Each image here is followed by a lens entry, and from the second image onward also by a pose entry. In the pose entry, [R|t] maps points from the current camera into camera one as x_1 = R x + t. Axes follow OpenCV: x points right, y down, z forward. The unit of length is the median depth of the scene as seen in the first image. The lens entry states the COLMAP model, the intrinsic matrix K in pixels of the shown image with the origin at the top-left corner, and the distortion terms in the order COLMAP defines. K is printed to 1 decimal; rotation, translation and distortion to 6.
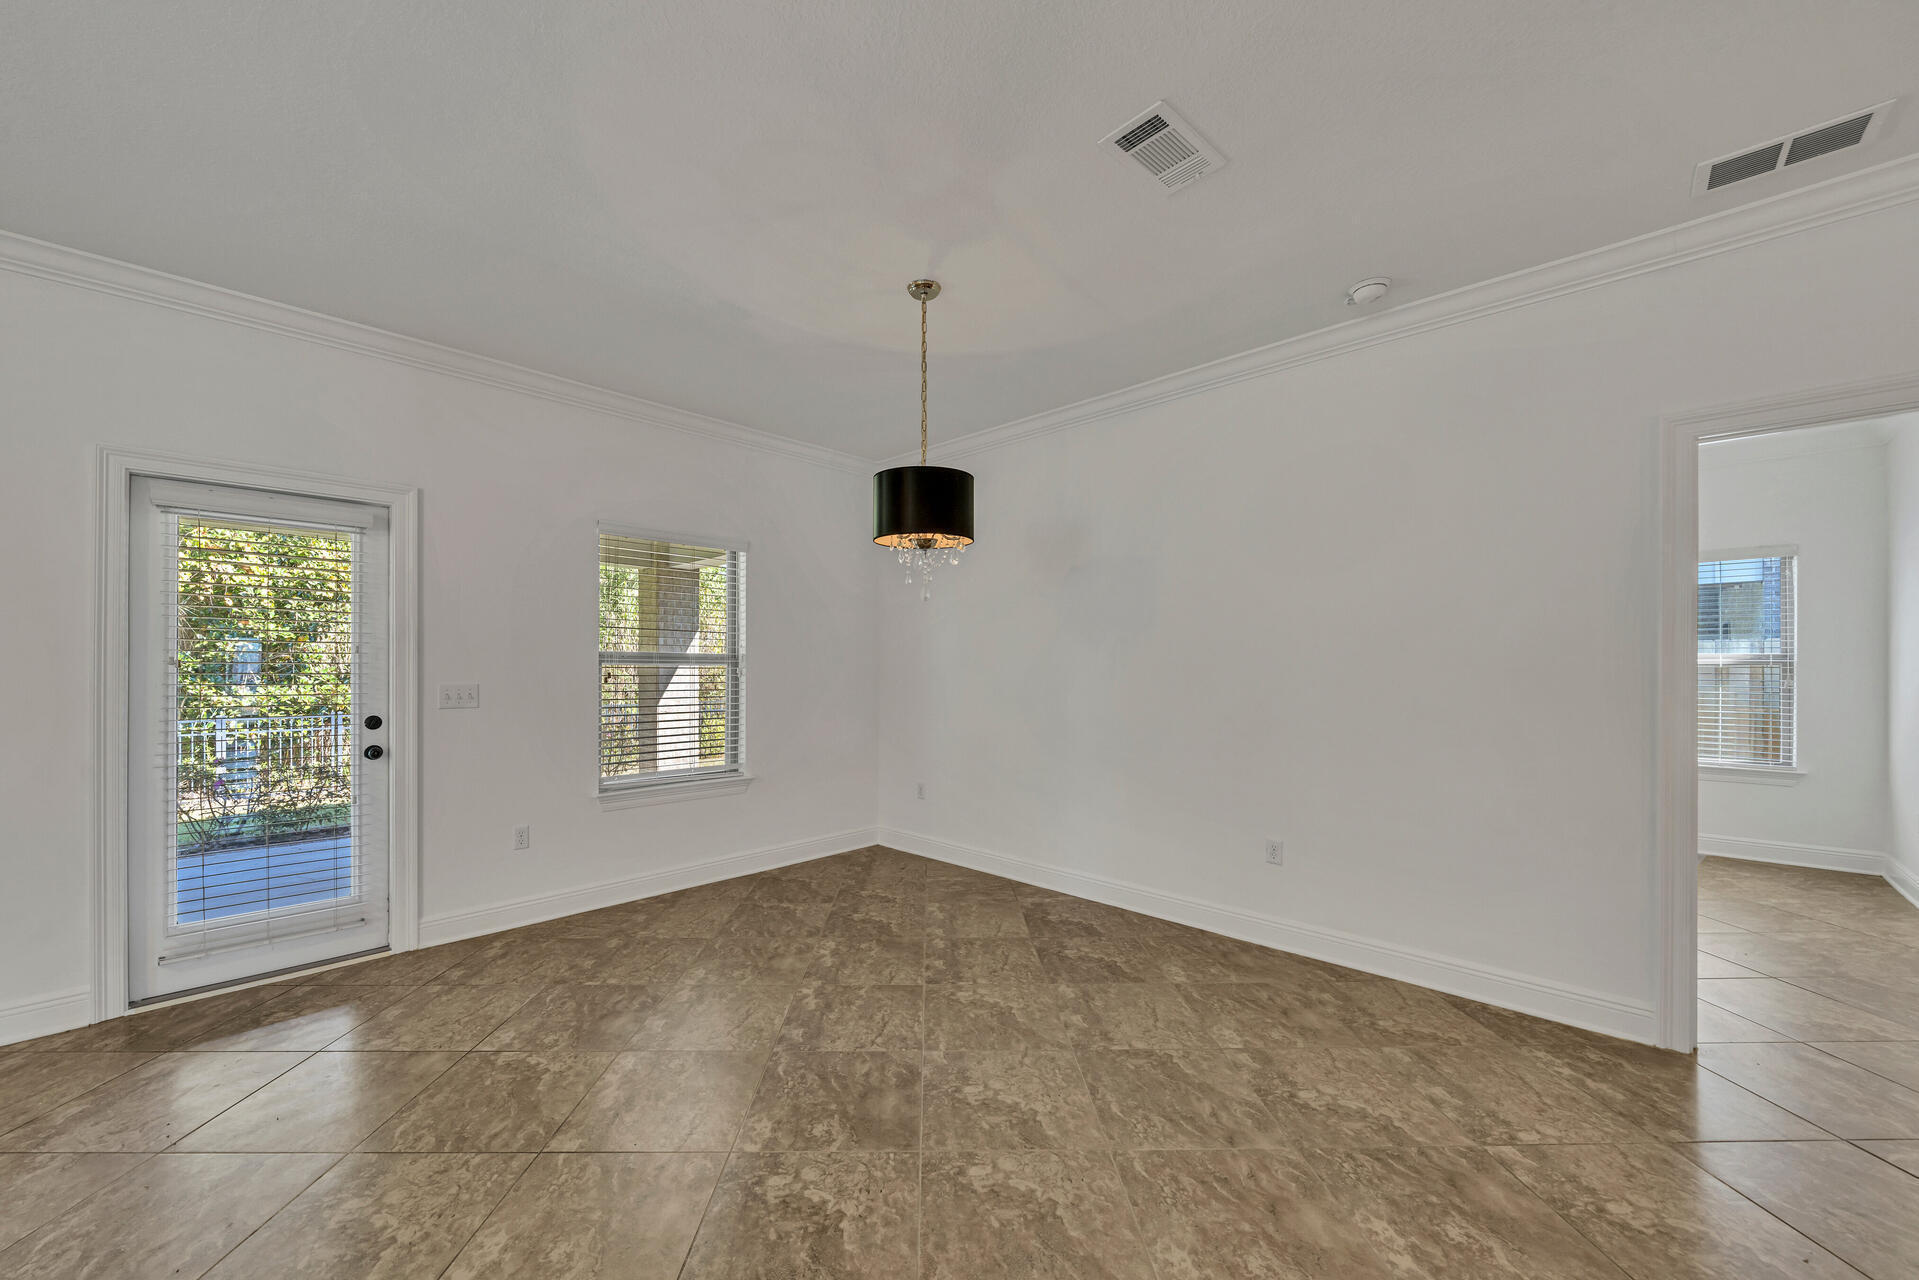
lens RADIAL K [[724.2, 0, 936.6], [0, 724.2, 669.1], [0, 0, 1]] dist [-0.001116, -0.000061]
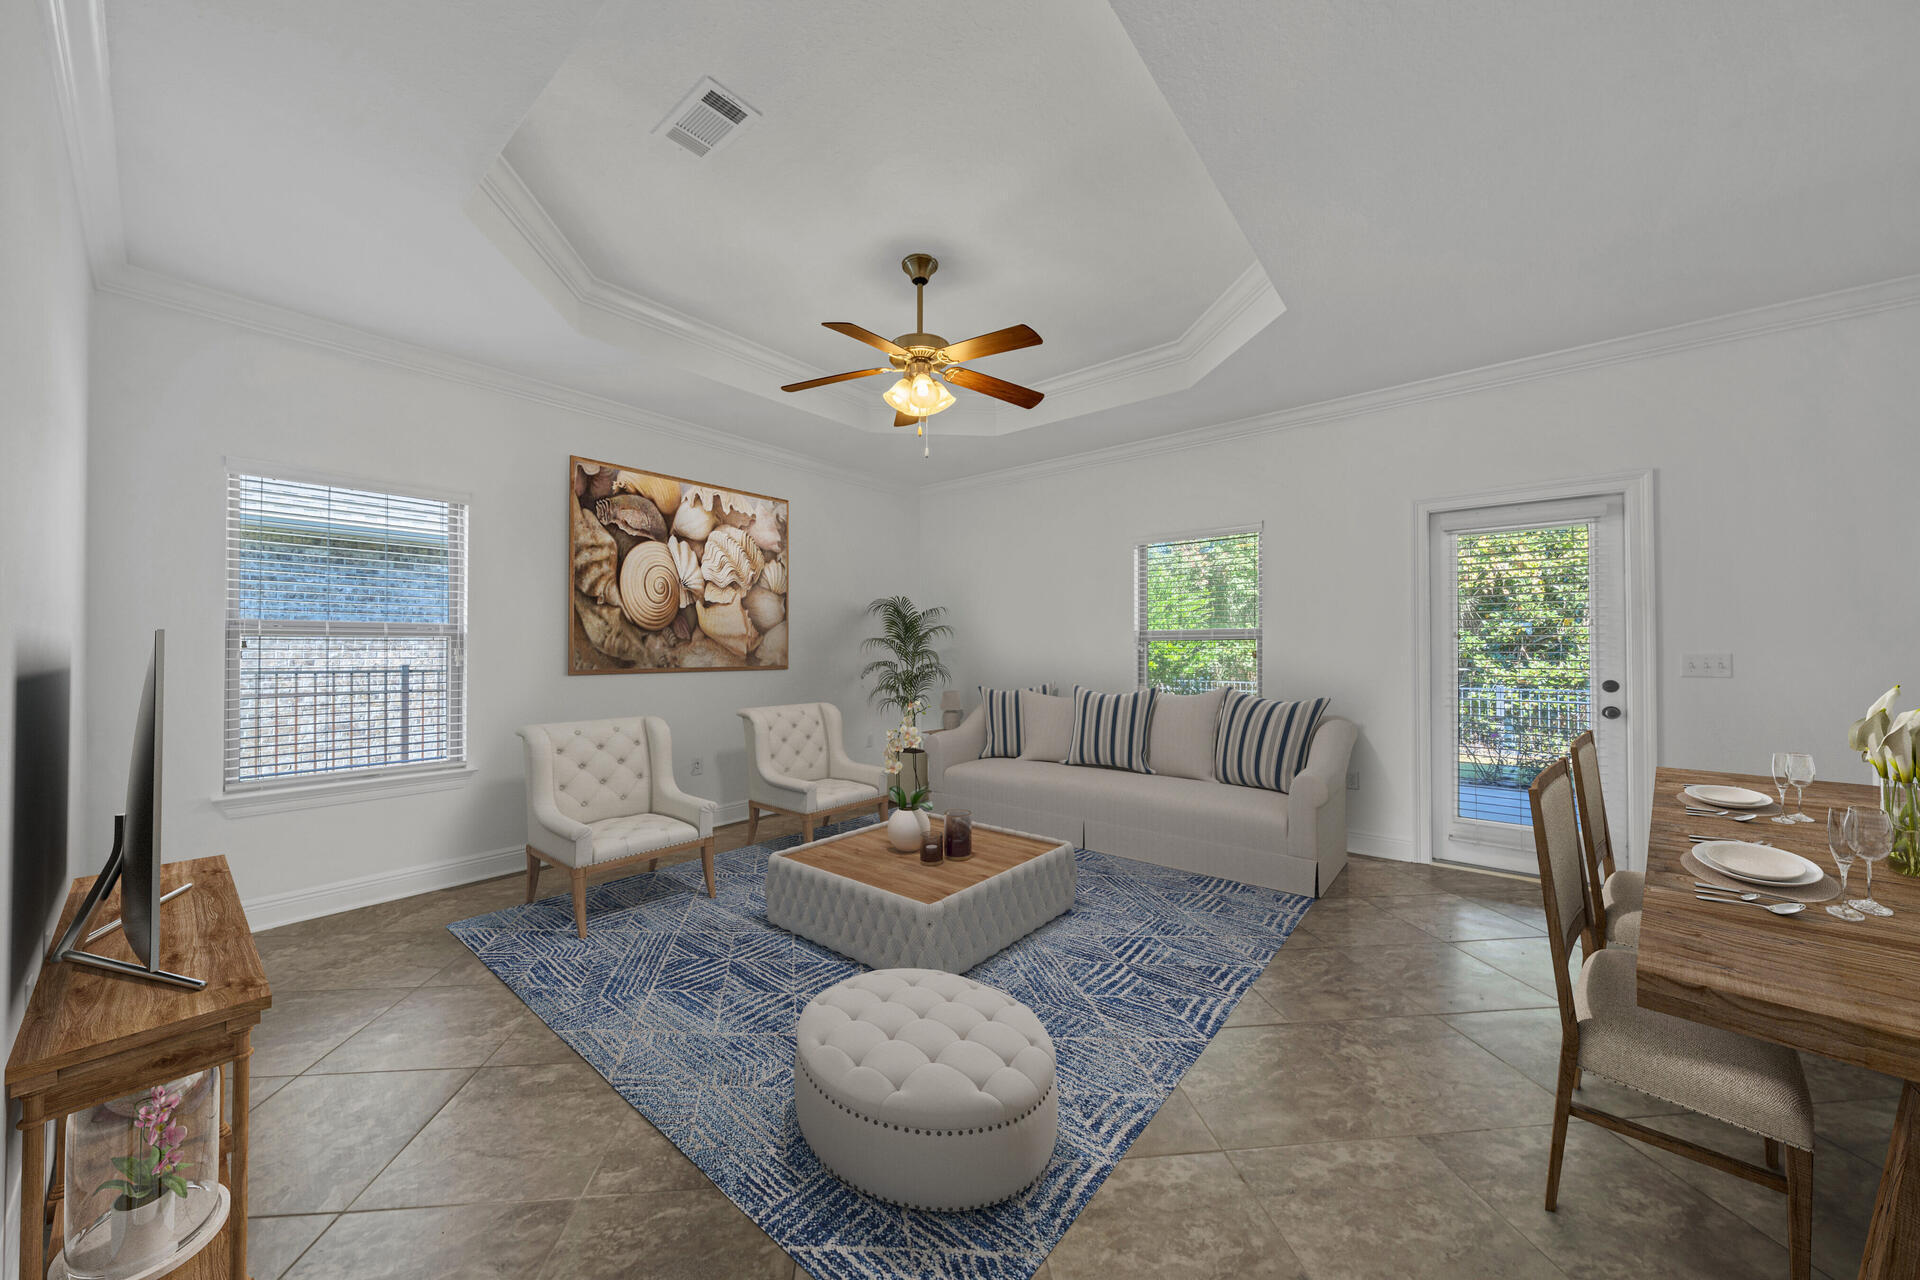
lens RADIAL K [[660.4, 0, 938.2], [0, 660.4, 642.6], [0, 0, 1]] dist [-0.000798, -0.000133]
pose [[0.078869, -0.014461, -0.996780, 0.149780], [0.000916, 0.999895, -0.014434, 0.017458], [0.996885, 0.000225, 0.078874, -0.115258]]
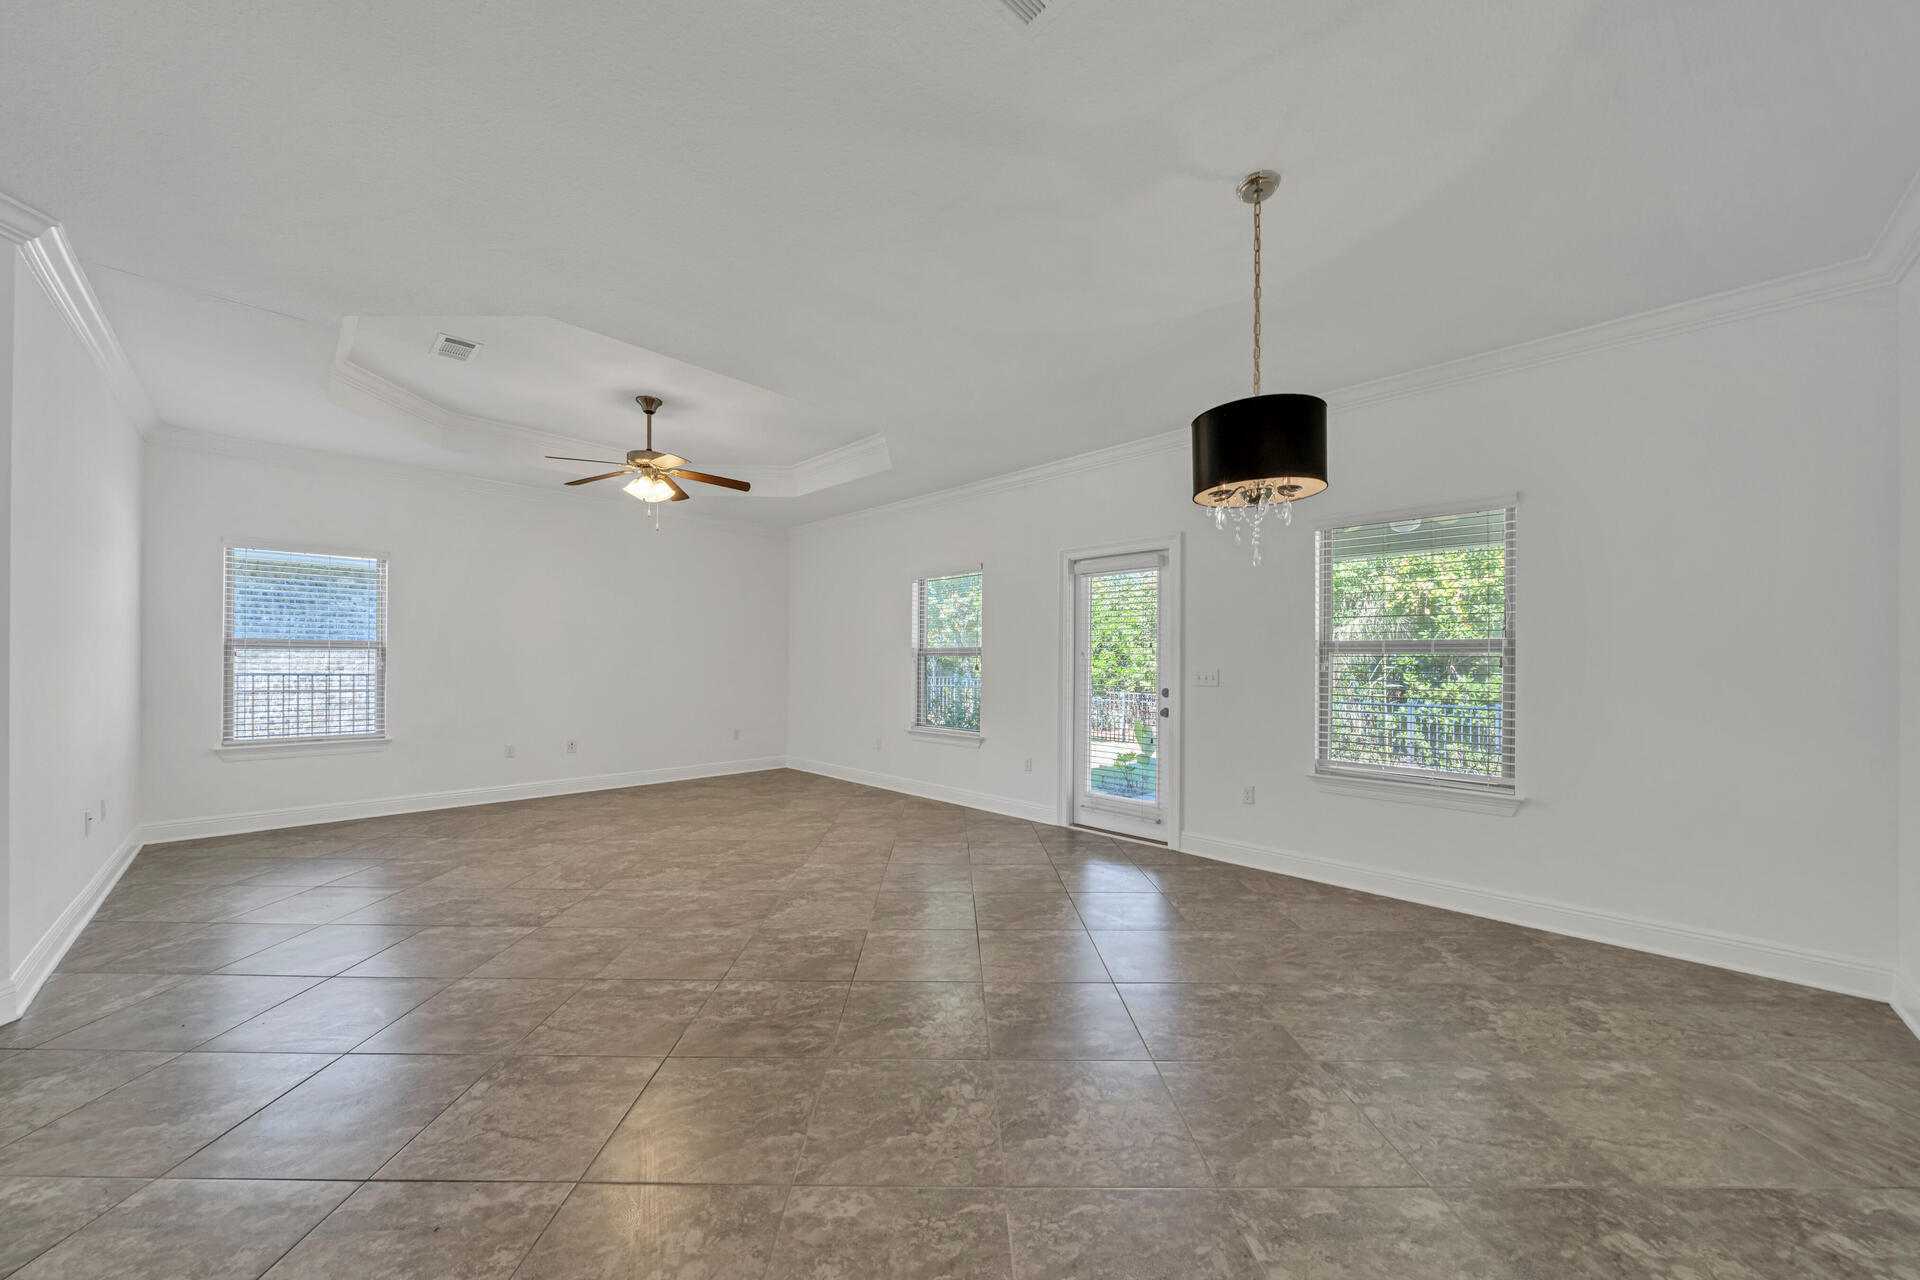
lens RADIAL K [[675.4, 0, 954.8], [0, 675.4, 658.8], [0, 0, 1]] dist [-0.001257, -0.000072]
pose [[-0.008956, -0.008766, -0.999921, 0.576154], [-0.008605, 0.999925, -0.008689, 0.016839], [0.999923, 0.008527, -0.009031, 0.510166]]
